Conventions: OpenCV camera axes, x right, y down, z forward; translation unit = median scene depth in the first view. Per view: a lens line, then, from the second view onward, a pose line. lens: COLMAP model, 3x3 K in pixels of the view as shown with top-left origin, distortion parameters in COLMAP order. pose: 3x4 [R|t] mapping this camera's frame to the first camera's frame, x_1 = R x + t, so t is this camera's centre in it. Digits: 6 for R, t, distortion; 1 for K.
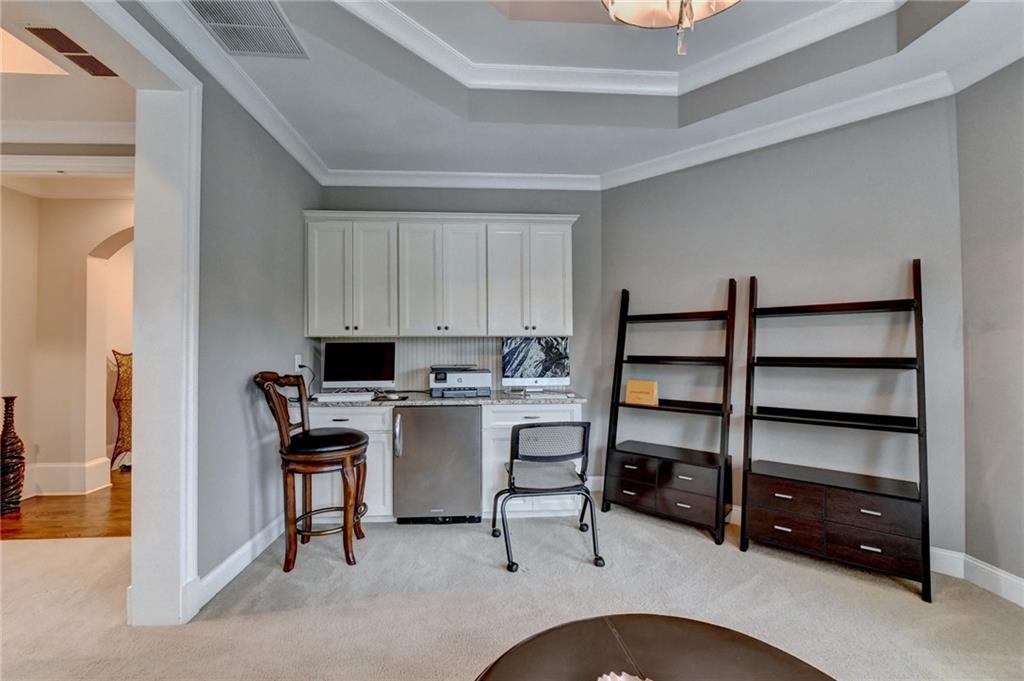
lens RADIAL K [[420.3, 0, 511.0], [0, 420.3, 340.1], [0, 0, 1]] dist [-0.006517, -0.000976]
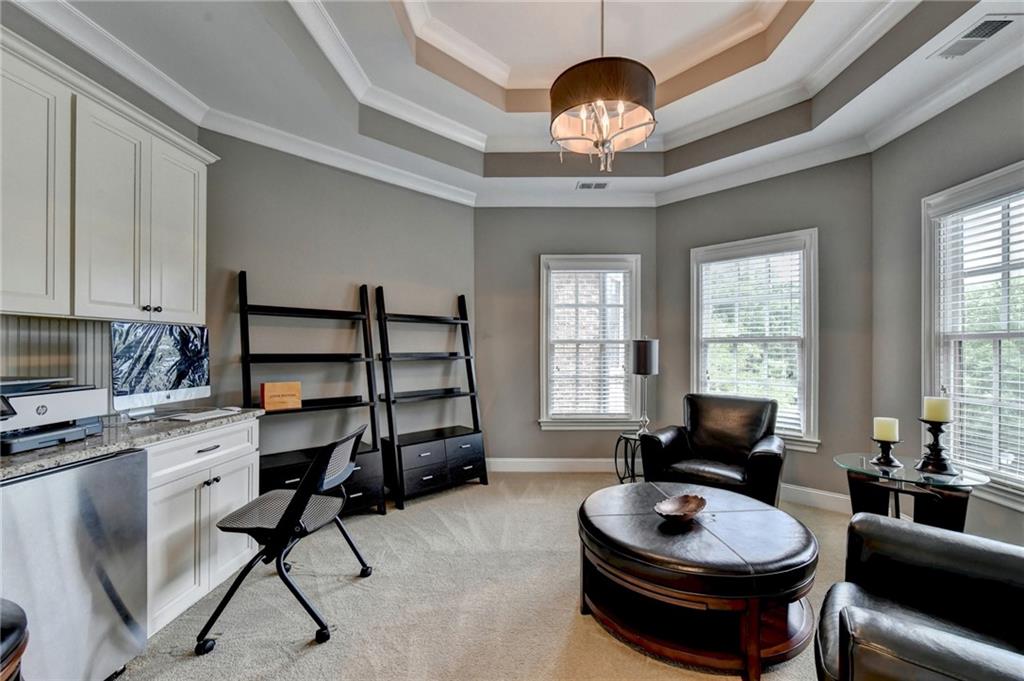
lens RADIAL K [[420.3, 0, 515.4], [0, 420.3, 348.9], [0, 0, 1]] dist [-0.006517, -0.000976]
pose [[0.097029, 0.002753, 0.995278, -0.508182], [-0.027702, 0.999616, -0.000064, 0.014204], [-0.994896, -0.027565, 0.097068, 0.430793]]
